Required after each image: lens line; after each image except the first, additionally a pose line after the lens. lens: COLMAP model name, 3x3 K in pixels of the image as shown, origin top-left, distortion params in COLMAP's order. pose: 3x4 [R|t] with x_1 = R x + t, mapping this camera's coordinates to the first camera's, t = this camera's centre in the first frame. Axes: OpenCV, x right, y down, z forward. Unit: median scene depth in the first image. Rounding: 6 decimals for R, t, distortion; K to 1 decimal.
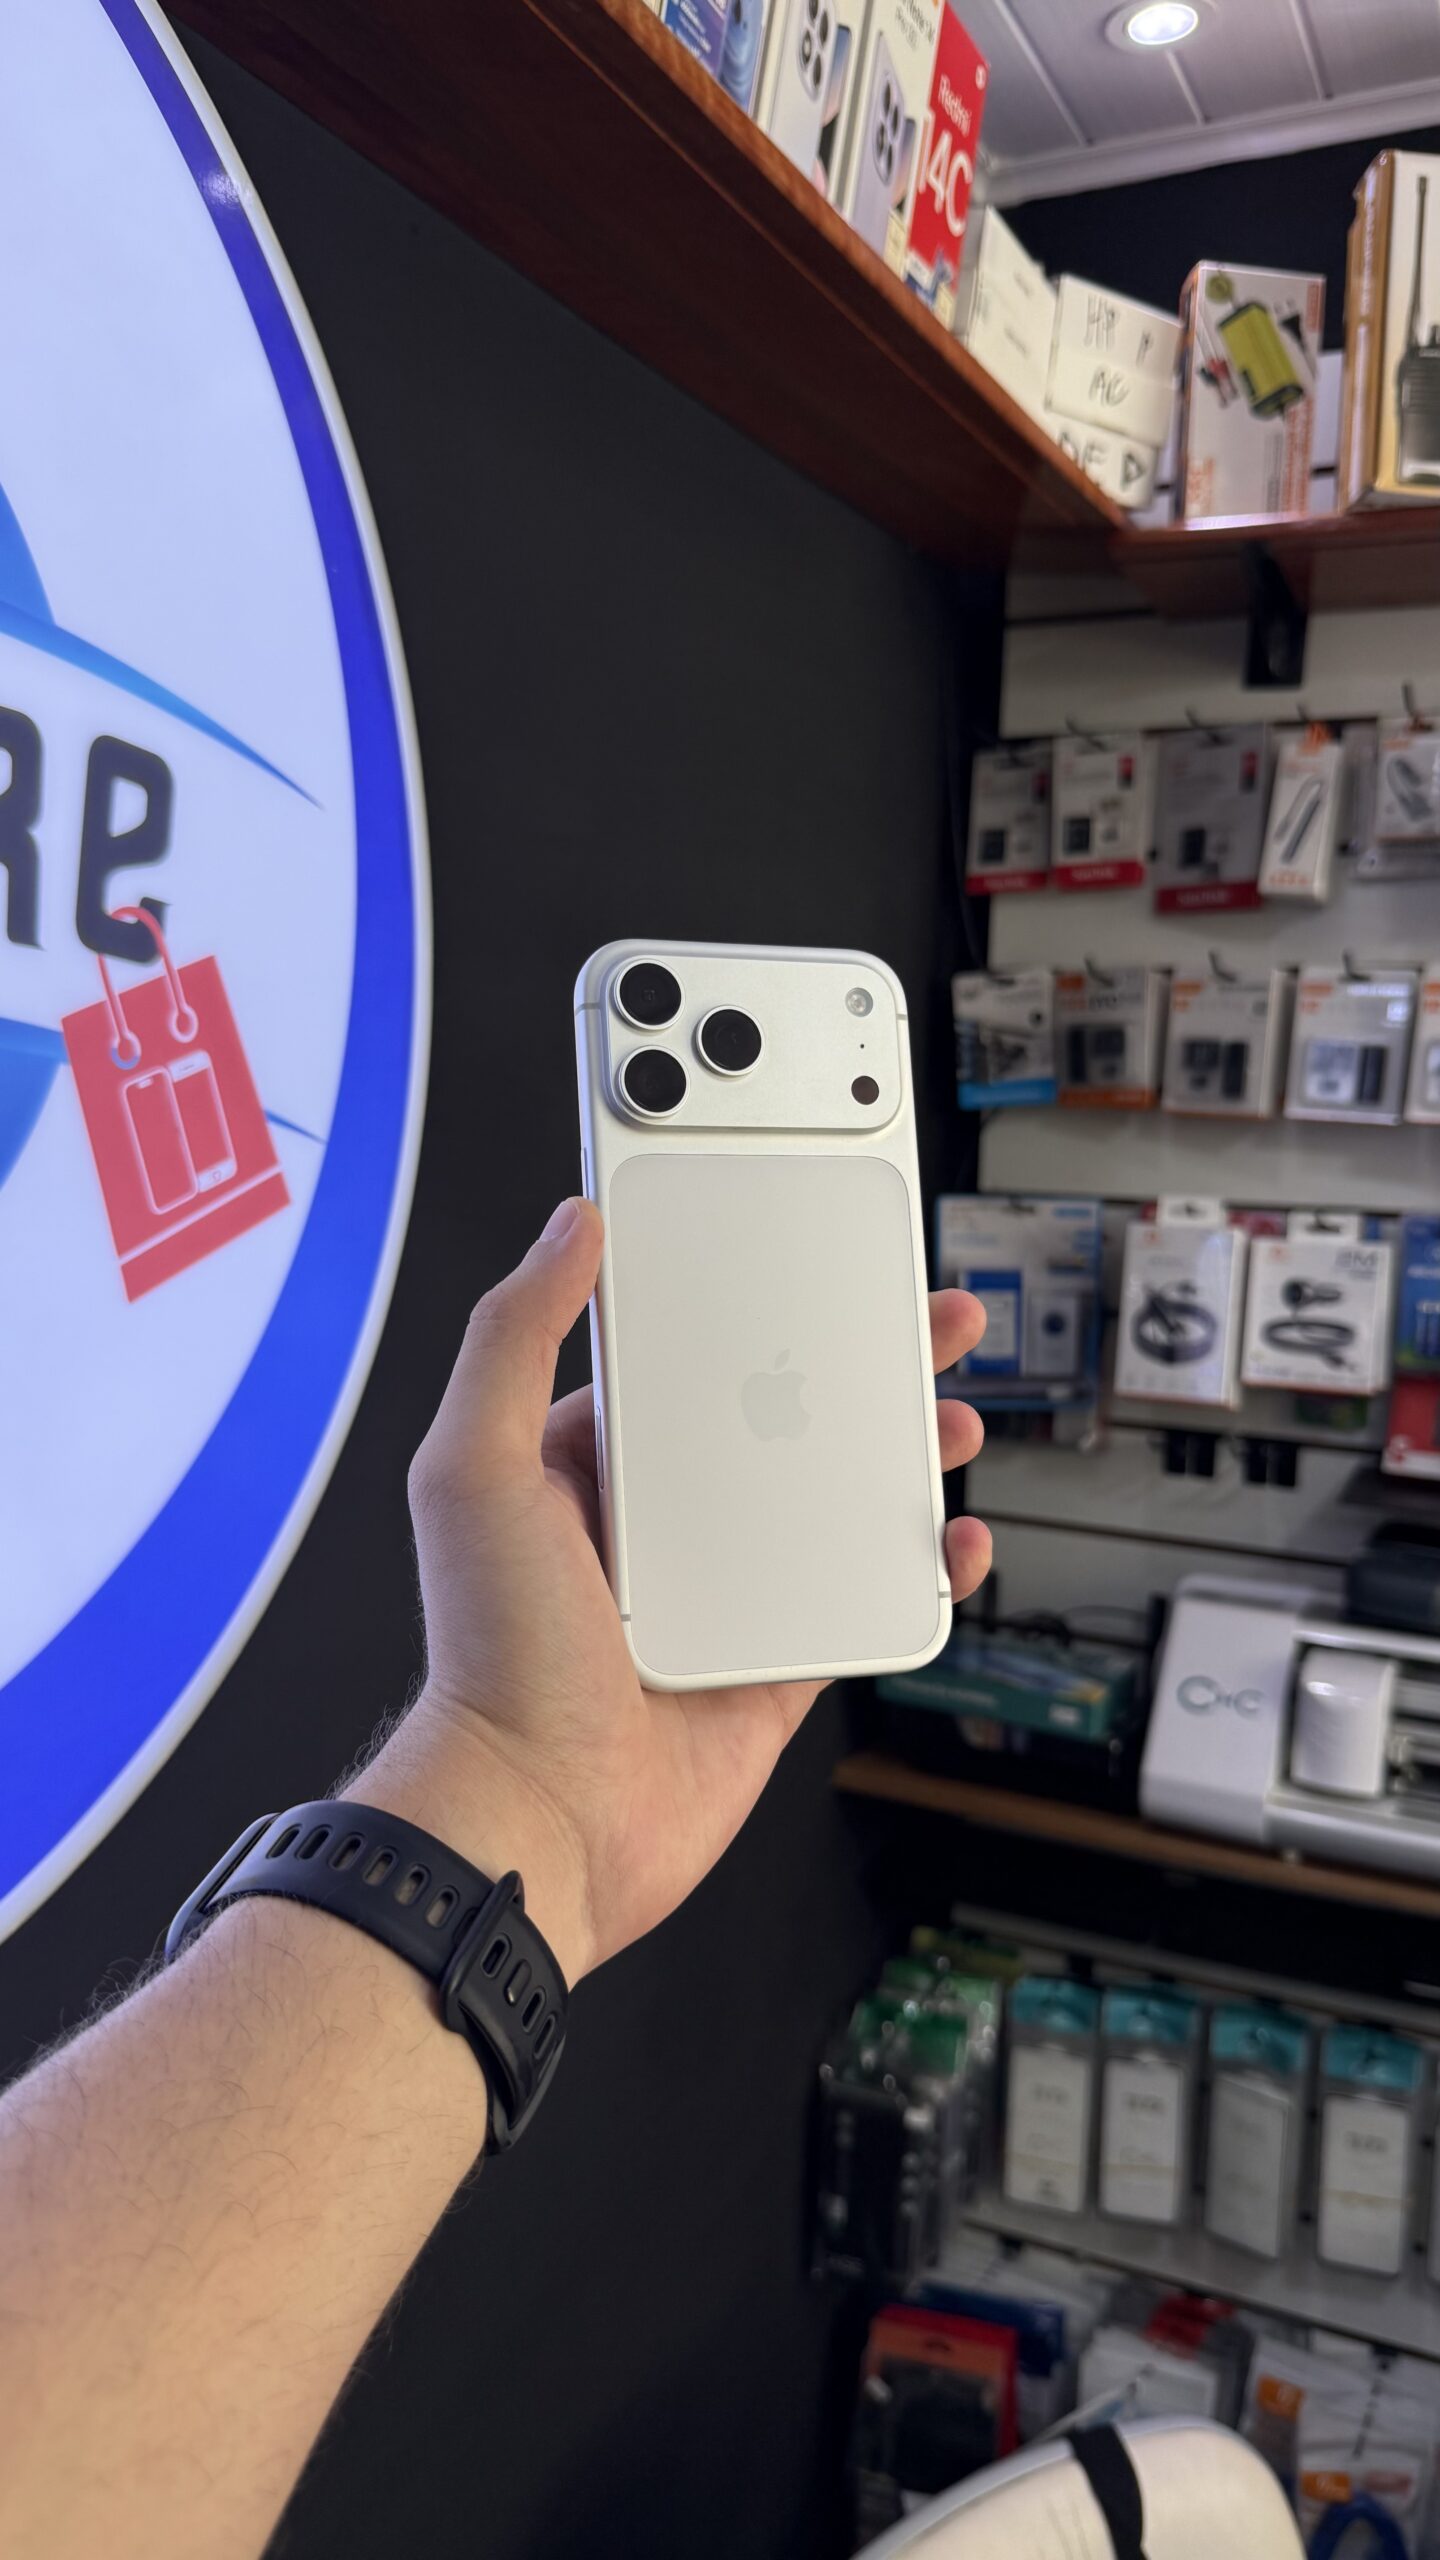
lens RADIAL K [[1869.5, 0, 773.2], [0, 1869.5, 1287.8], [0, 0, 1]] dist [0.013091, -0.059786]
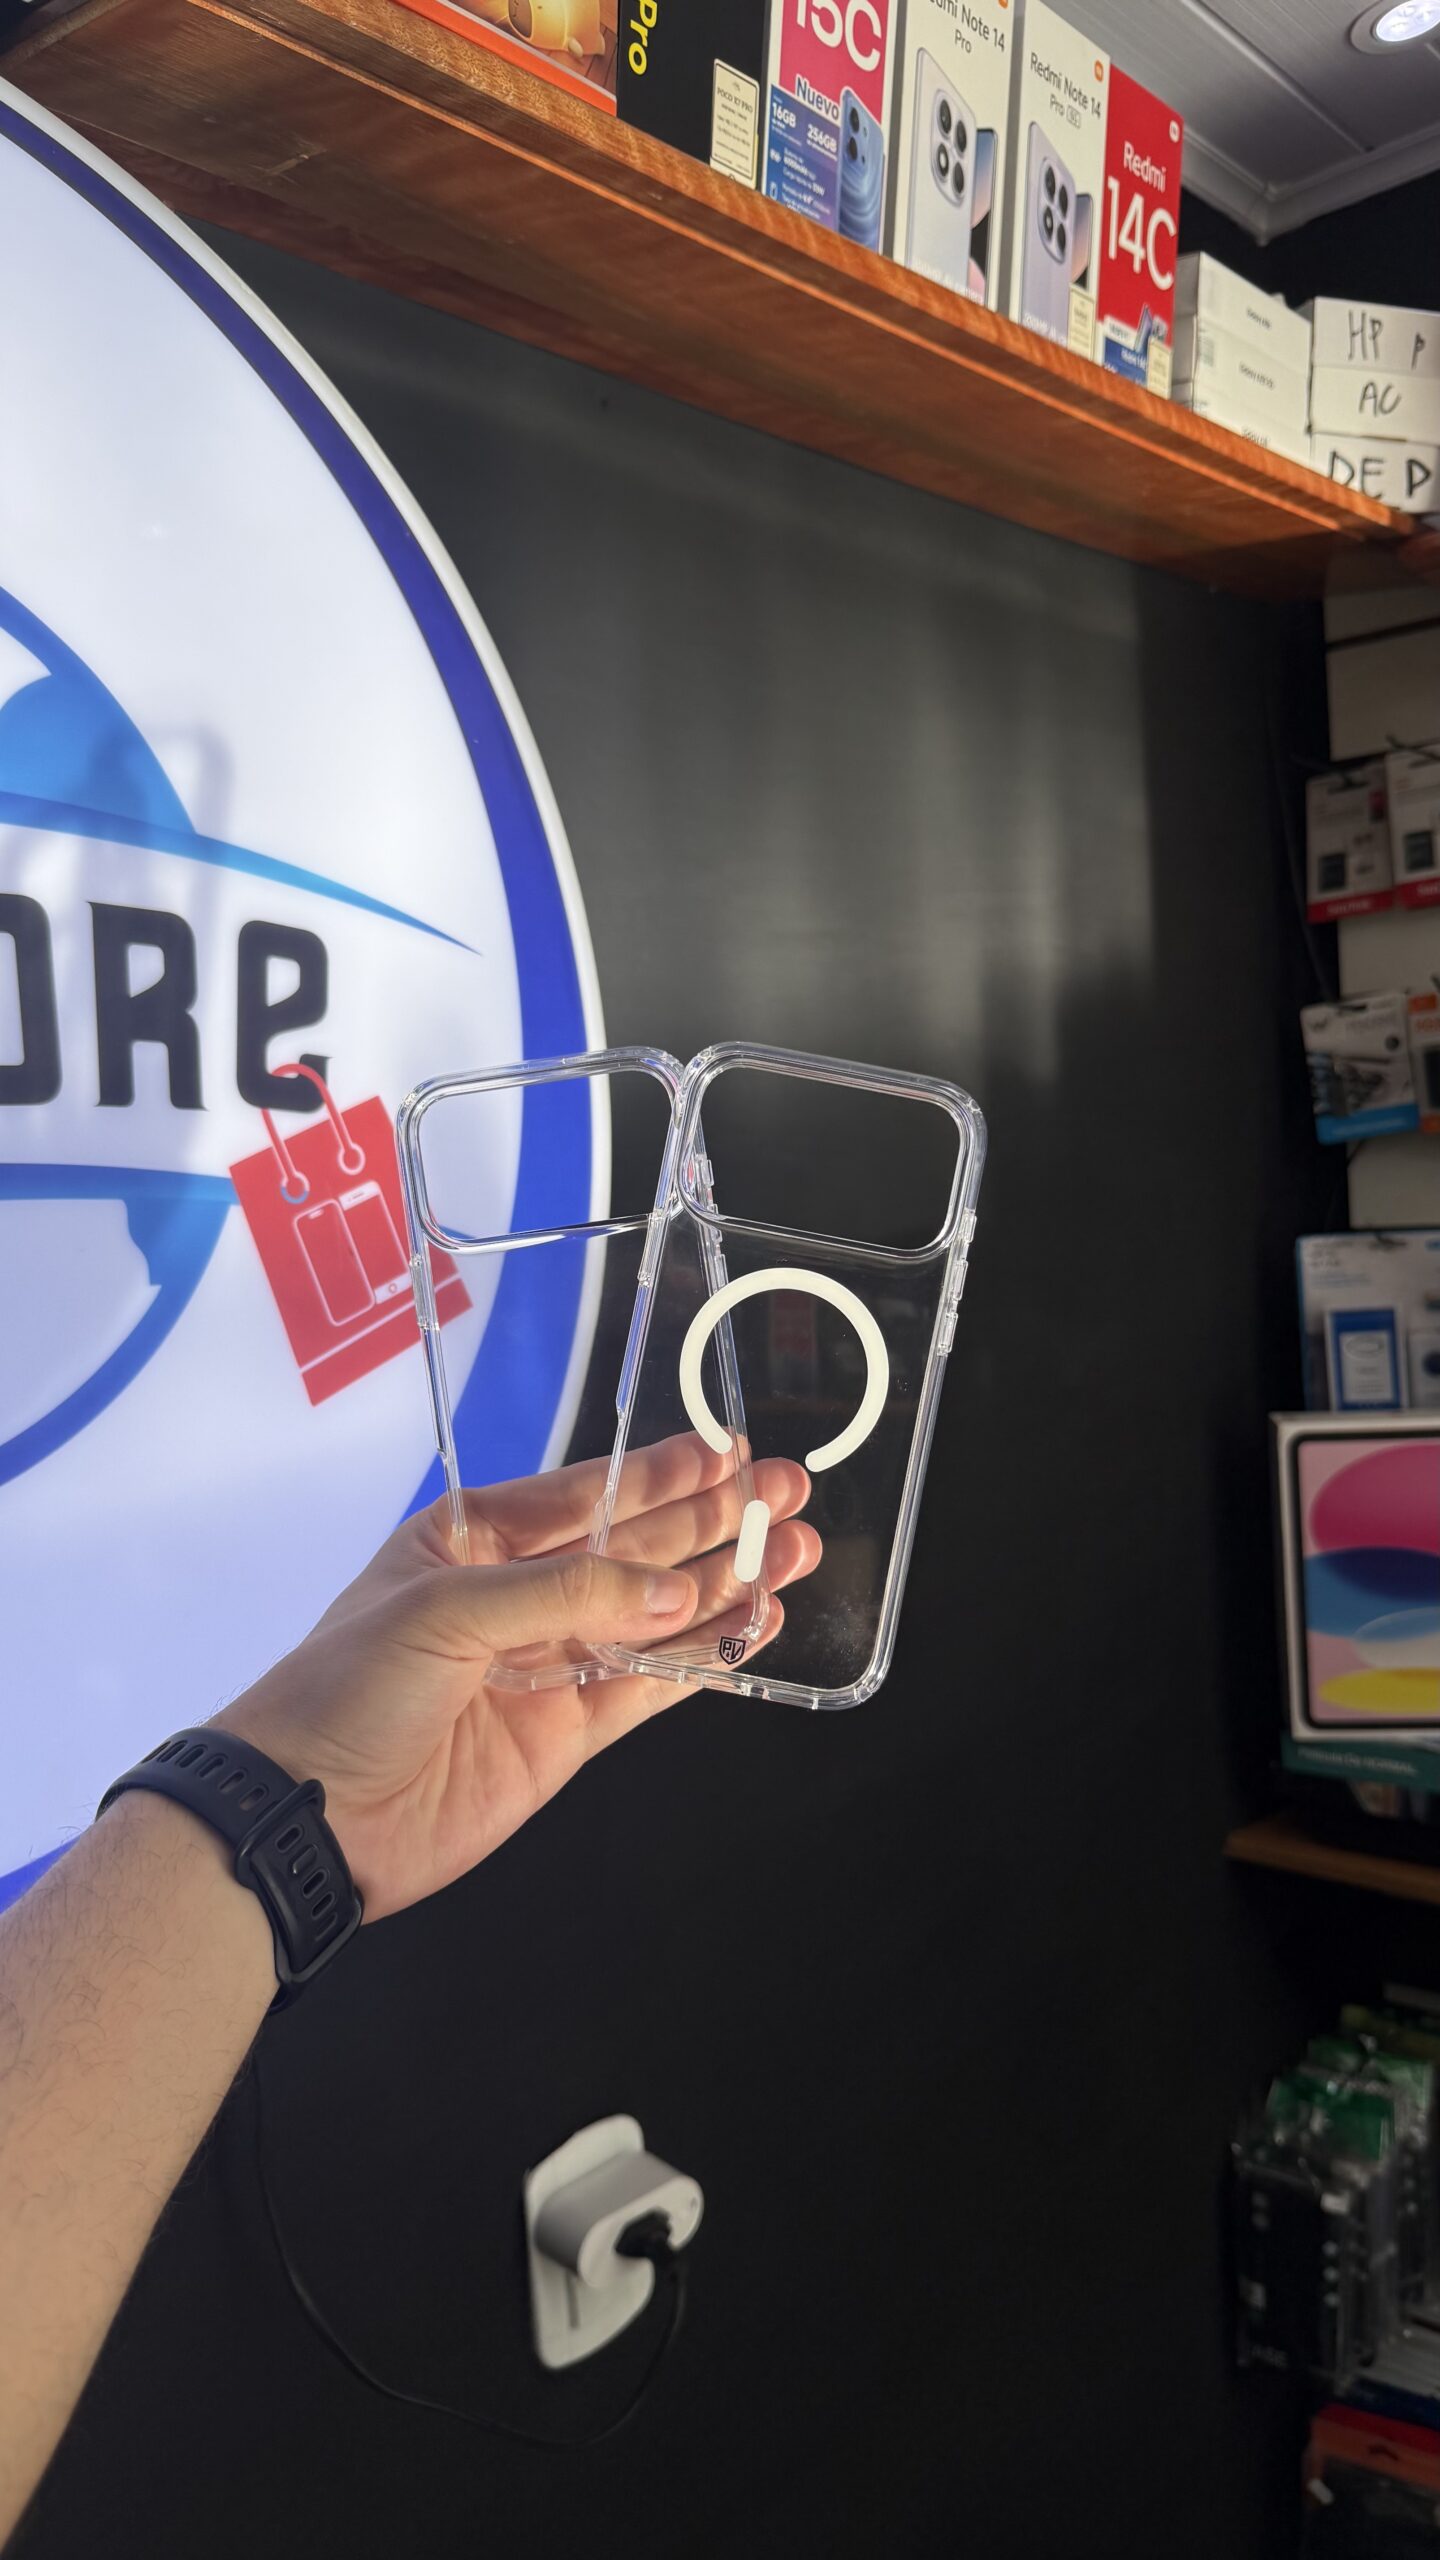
lens RADIAL K [[1875.2, 0, 739.6], [0, 1875.2, 1279.8], [0, 0, 1]] dist [-0.023312, 0.004627]
pose [[0.955738, -0.070561, -0.285632, 0.134386], [0.060037, 0.997161, -0.045445, -0.001123], [0.288028, 0.026285, 0.957261, -0.011421]]
